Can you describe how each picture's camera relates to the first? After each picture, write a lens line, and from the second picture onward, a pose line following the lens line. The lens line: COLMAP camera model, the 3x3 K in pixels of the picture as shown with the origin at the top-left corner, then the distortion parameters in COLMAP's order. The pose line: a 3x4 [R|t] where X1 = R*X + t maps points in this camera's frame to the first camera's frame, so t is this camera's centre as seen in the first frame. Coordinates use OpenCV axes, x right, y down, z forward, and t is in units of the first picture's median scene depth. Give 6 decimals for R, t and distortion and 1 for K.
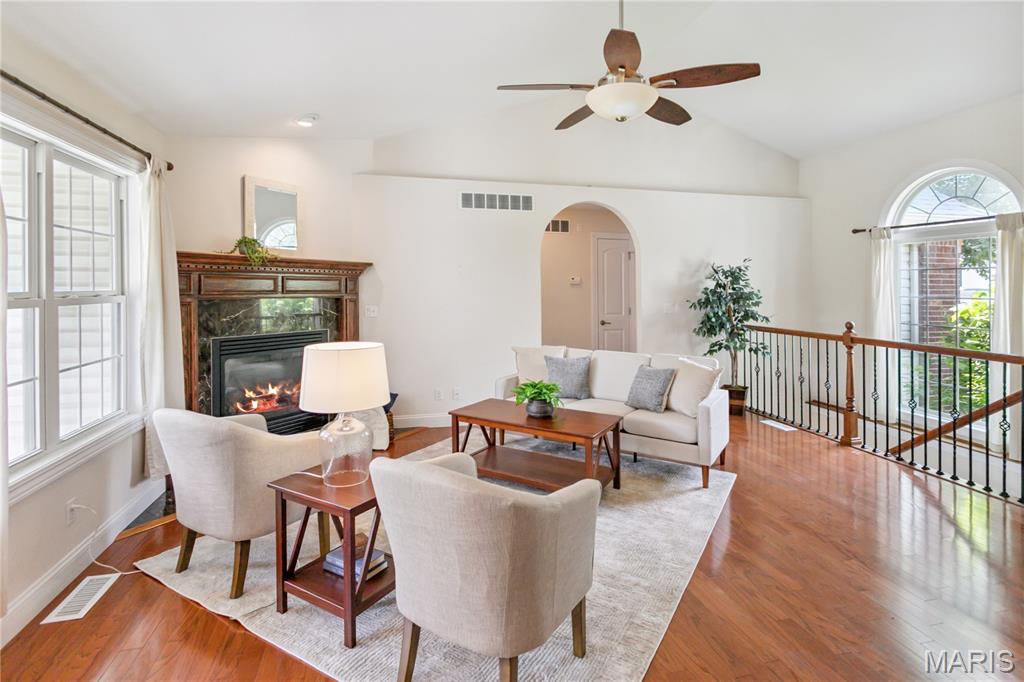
lens RADIAL K [[515.4, 0, 512.0], [0, 515.4, 341.0], [0, 0, 1]] dist [-0.001875, -0.000667]
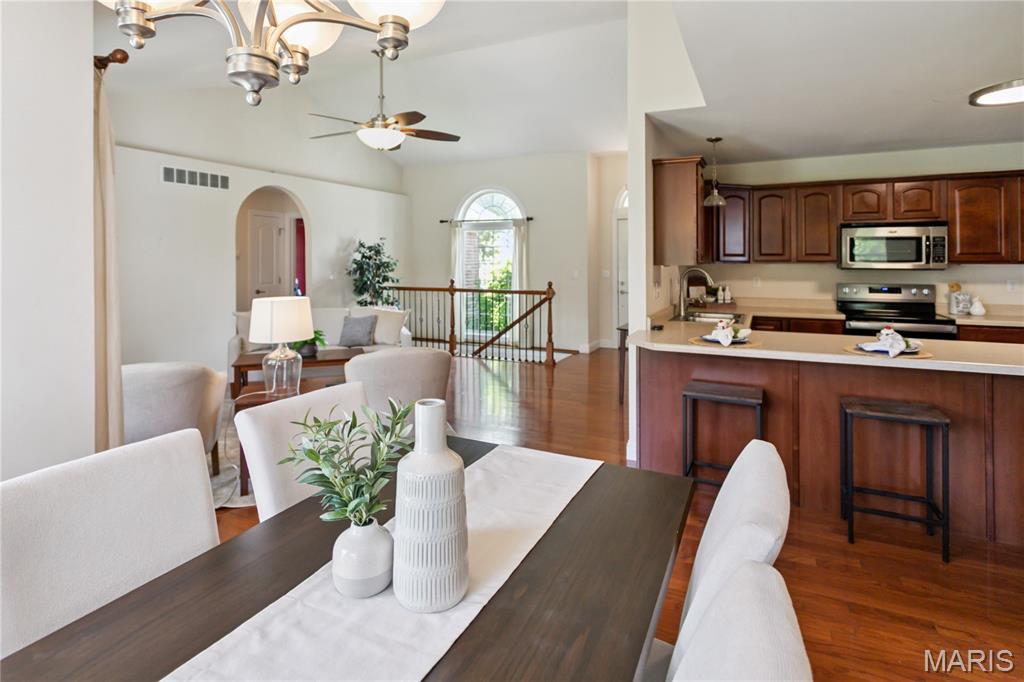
lens RADIAL K [[515.4, 0, 512.0], [0, 515.4, 341.0], [0, 0, 1]] dist [-0.001875, -0.000667]
pose [[0.640418, -0.127787, 0.757321, -0.437931], [0.093694, 0.991695, 0.088103, 0.029132], [-0.762290, 0.014533, 0.647072, -0.173141]]
